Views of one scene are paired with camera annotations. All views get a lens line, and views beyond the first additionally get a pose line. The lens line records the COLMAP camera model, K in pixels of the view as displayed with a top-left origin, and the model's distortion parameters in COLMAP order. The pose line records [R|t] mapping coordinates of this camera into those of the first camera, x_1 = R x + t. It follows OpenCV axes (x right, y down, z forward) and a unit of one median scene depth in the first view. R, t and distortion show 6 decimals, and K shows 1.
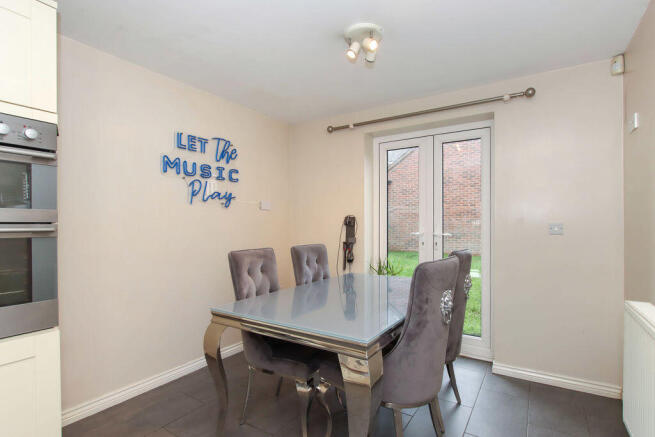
lens RADIAL K [[331.3, 0, 327.1], [0, 331.3, 227.2], [0, 0, 1]] dist [0.000009, 0.001020]
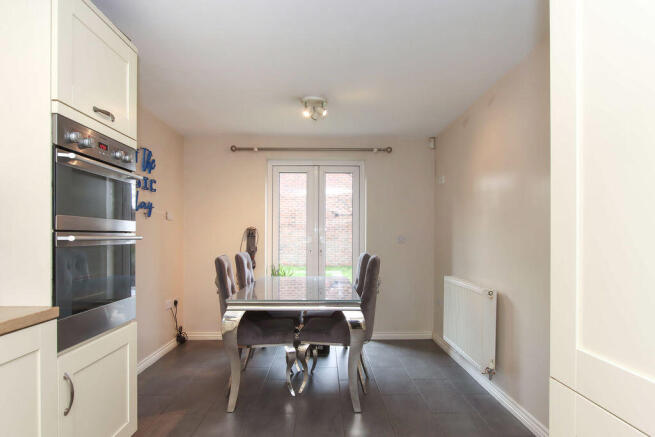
lens RADIAL K [[386.3, 0, 325.8], [0, 386.3, 235.6], [0, 0, 1]] dist [-0.001685, -0.001101]
pose [[0.836268, 0.005990, 0.548289, -0.528792], [0.000466, 0.999932, -0.011634, 0.010732], [-0.548321, 0.009985, 0.836208, -0.289215]]
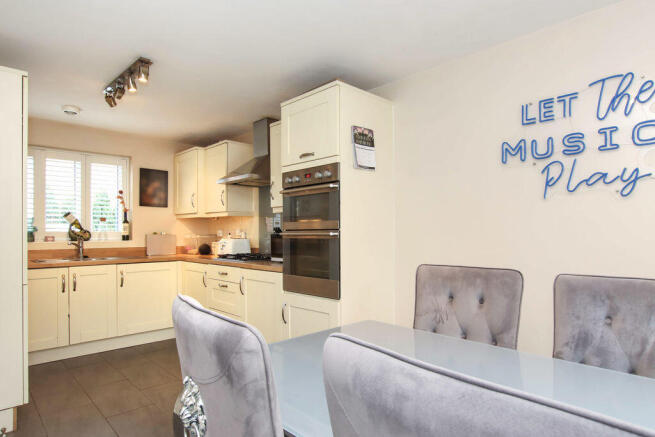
lens RADIAL K [[386.3, 0, 325.8], [0, 386.3, 235.6], [0, 0, 1]] dist [-0.001685, -0.001101]
pose [[-0.241952, 0.012047, -0.970213, 0.463159], [-0.001955, 0.999915, 0.012903, -0.003219], [0.970286, 0.005019, -0.241908, 0.721625]]
